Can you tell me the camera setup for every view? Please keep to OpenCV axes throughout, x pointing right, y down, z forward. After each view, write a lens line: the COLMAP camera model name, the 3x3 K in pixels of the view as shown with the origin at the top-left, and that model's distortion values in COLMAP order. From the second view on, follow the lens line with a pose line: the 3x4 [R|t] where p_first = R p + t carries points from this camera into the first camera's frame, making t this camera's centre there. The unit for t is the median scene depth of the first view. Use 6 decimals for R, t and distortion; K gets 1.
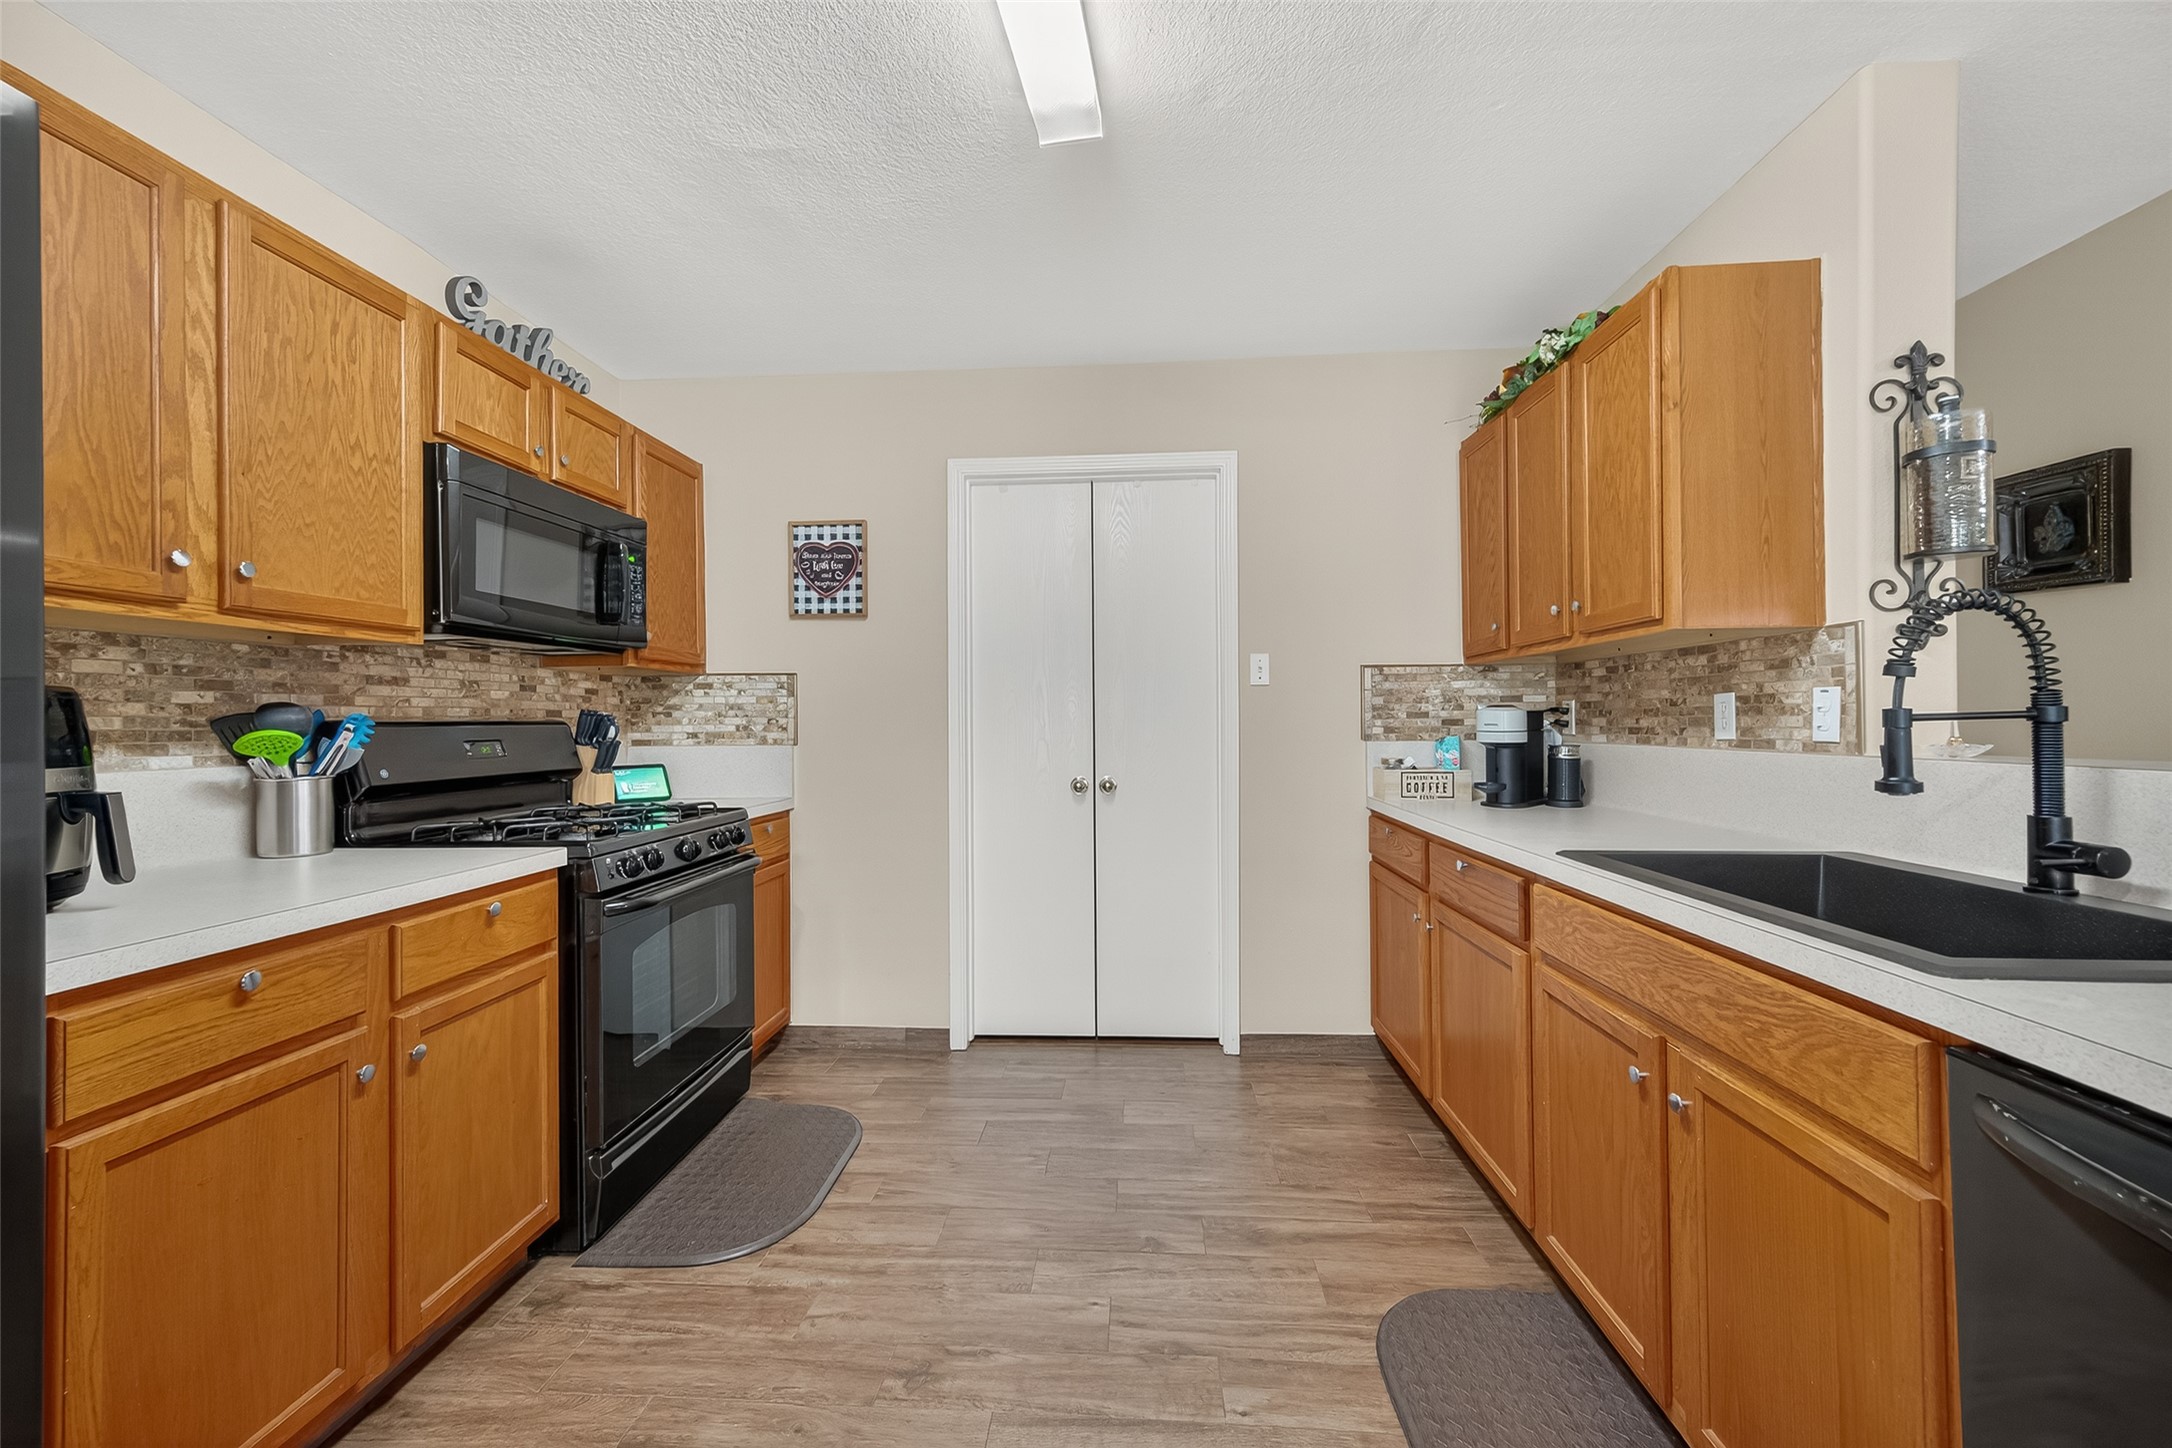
lens RADIAL K [[865.0, 0, 1089.9], [0, 865.0, 718.5], [0, 0, 1]] dist [0.009022, -0.002245]
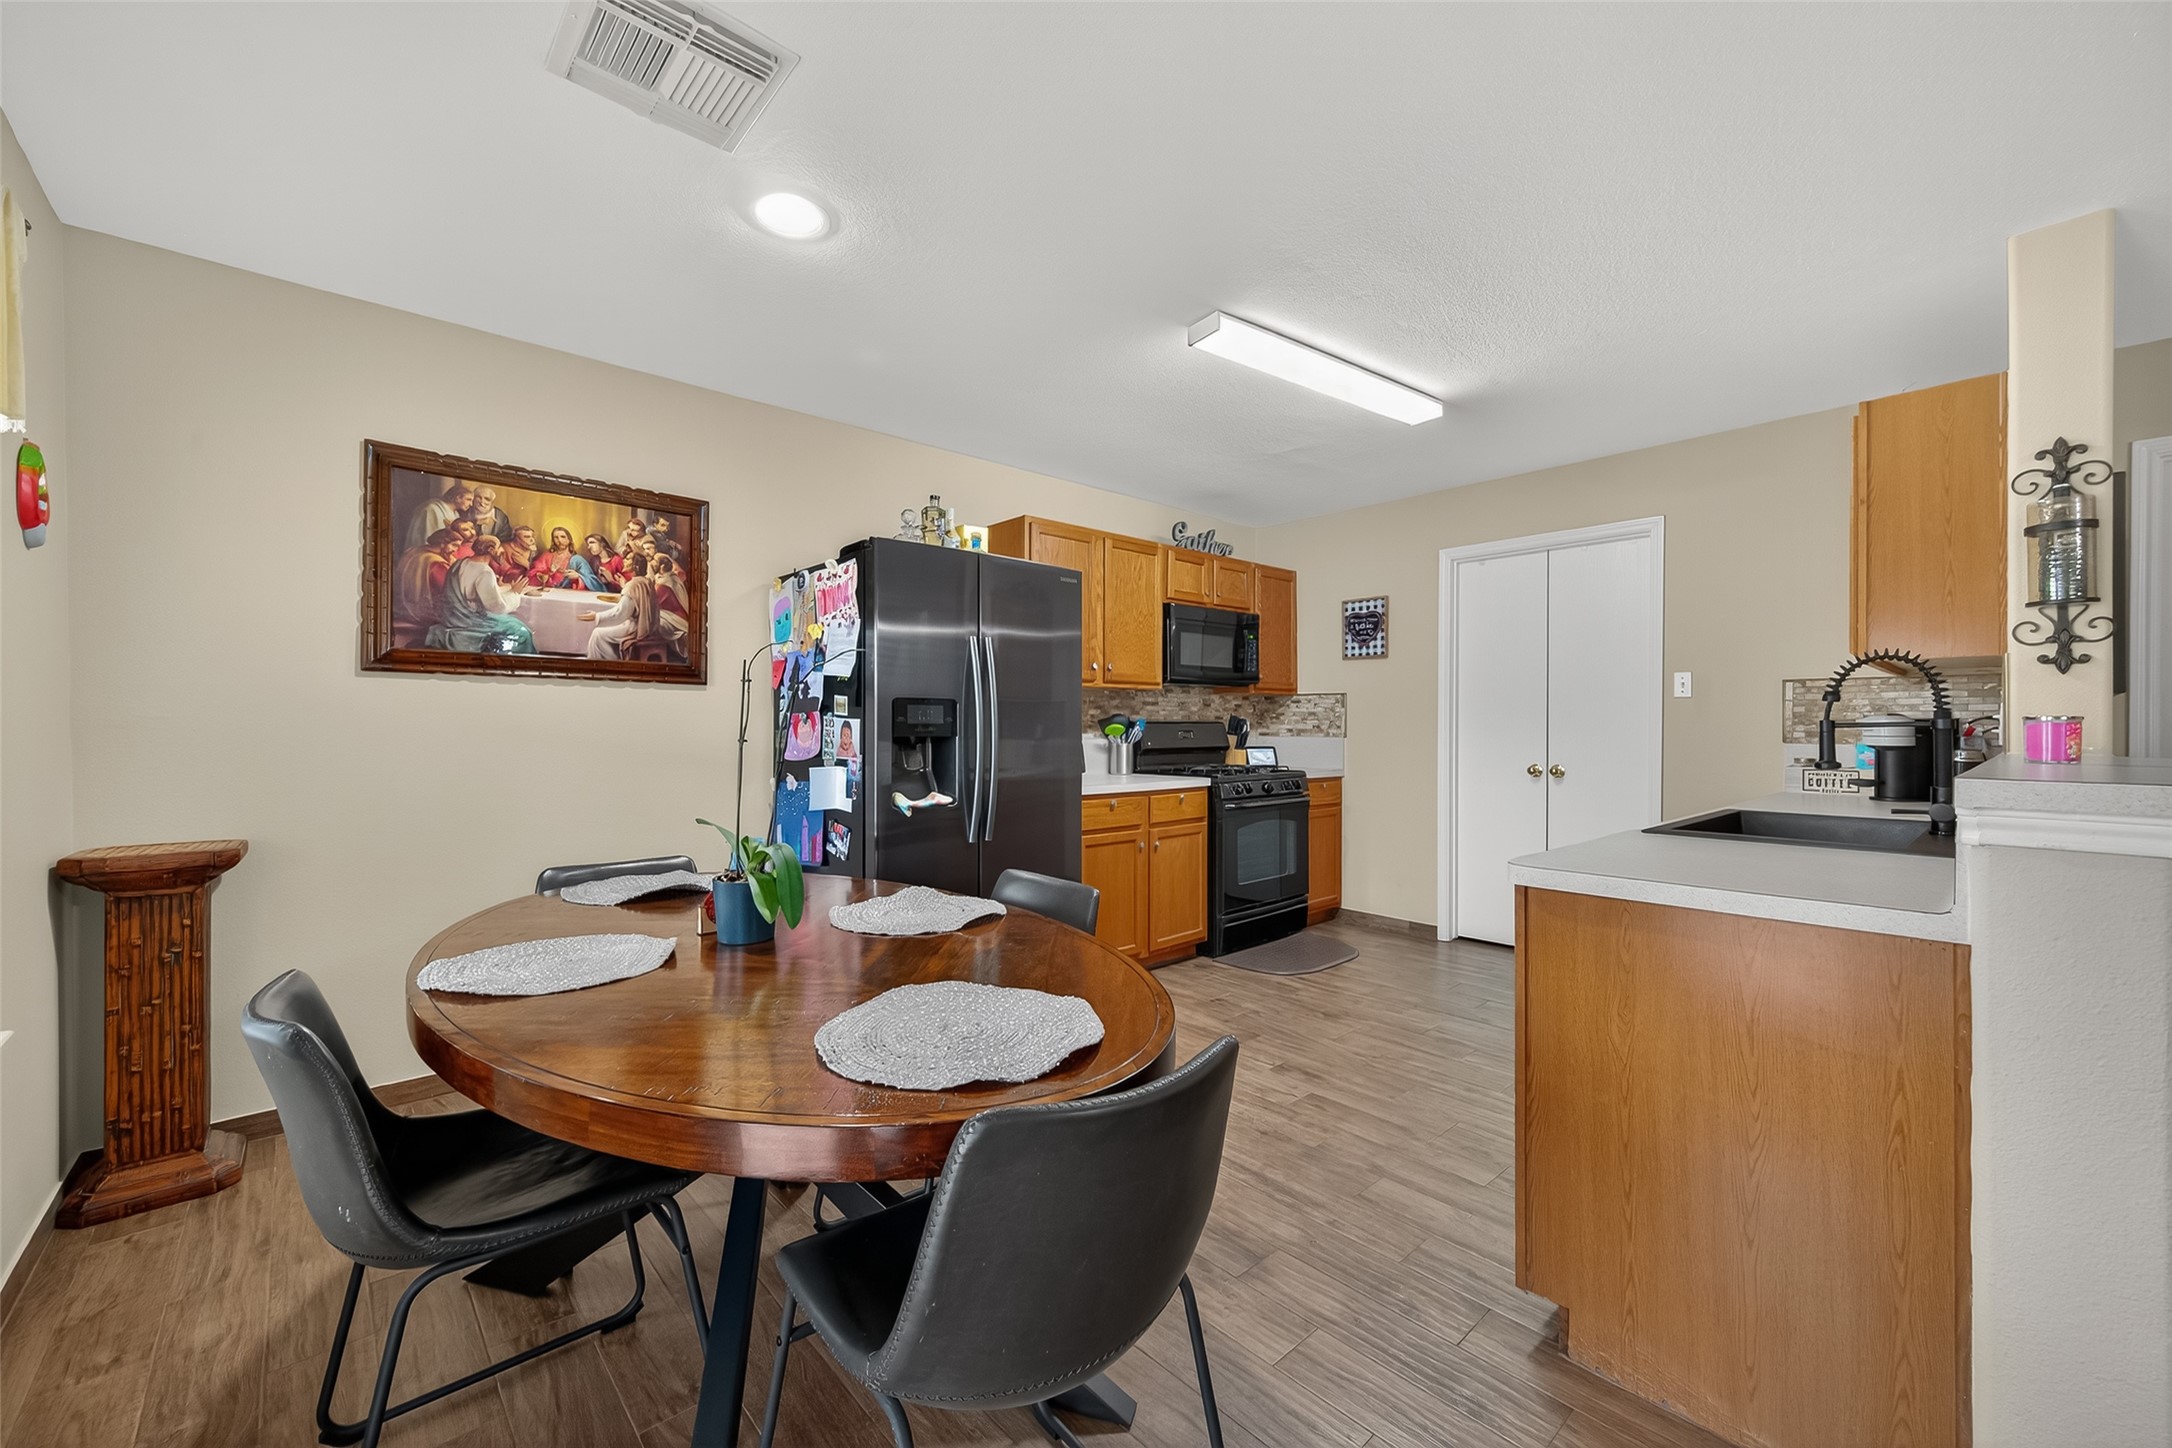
lens RADIAL K [[852.3, 0, 1086.0], [0, 852.3, 724.0], [0, 0, 1]] dist [0.008963, -0.000224]
pose [[0.721338, 0.008426, -0.692532, 0.649361], [-0.005445, 0.999964, 0.006495, -0.003947], [0.692562, -0.000915, 0.721358, -0.767911]]
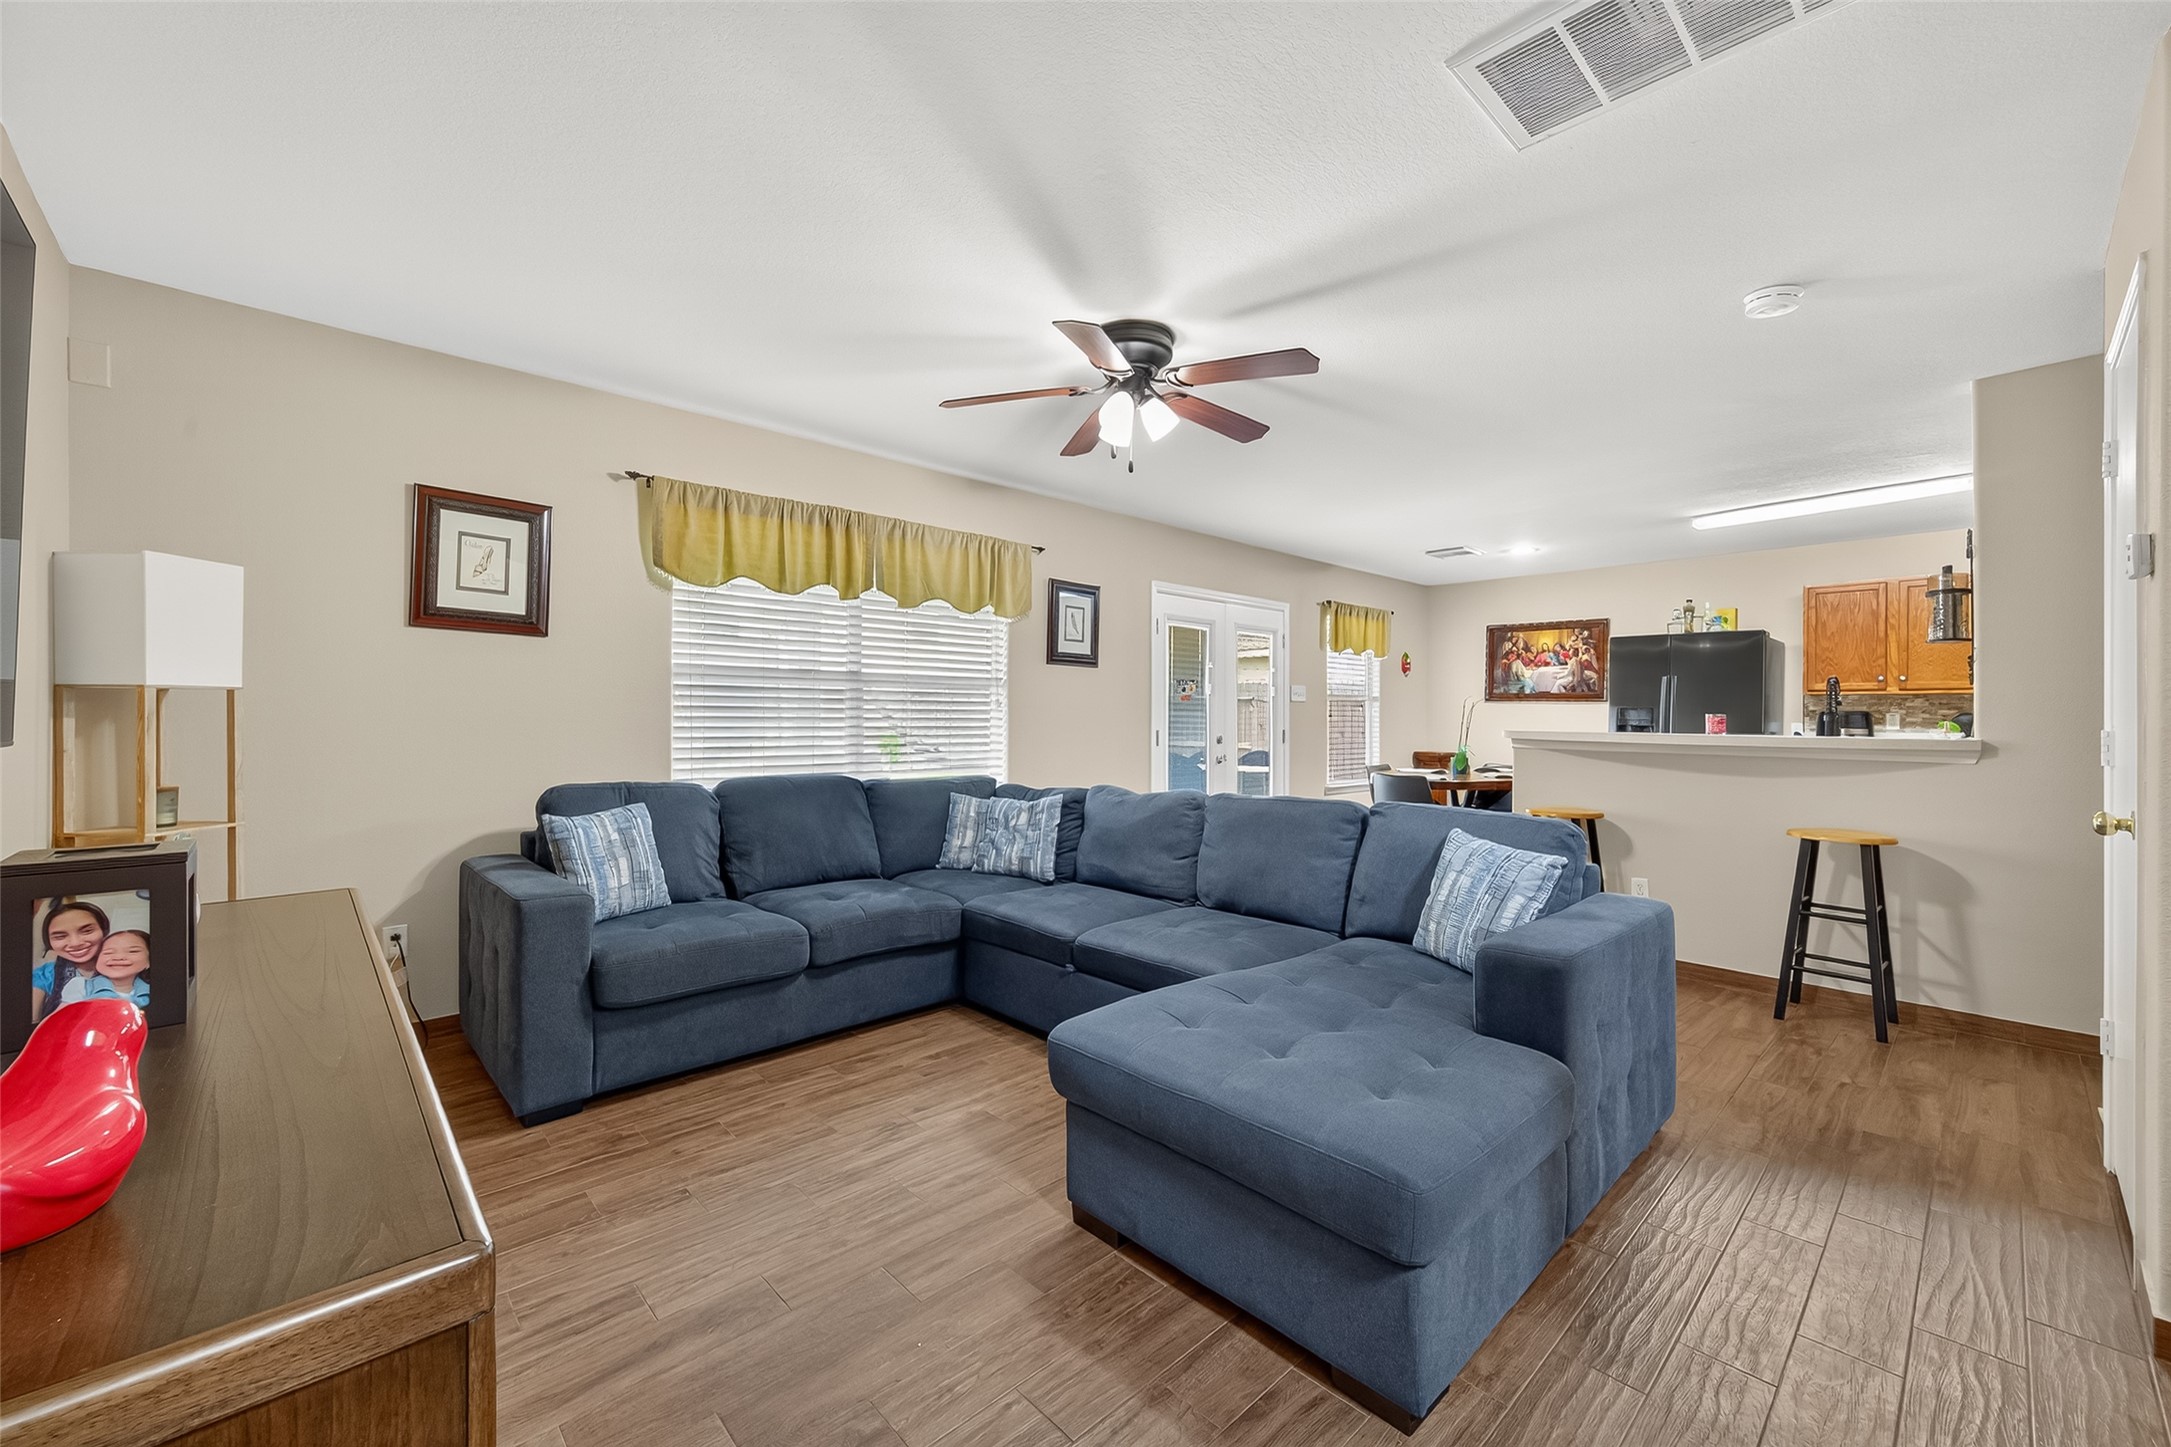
lens RADIAL K [[876.4, 0, 1065.9], [0, 876.4, 730.2], [0, 0, 1]] dist [-0.014303, -0.000508]
pose [[-0.684184, 0.011301, -0.729222, 3.110212], [-0.002400, 0.999840, 0.017747, -0.004360], [0.729306, 0.013892, -0.684047, 0.684276]]
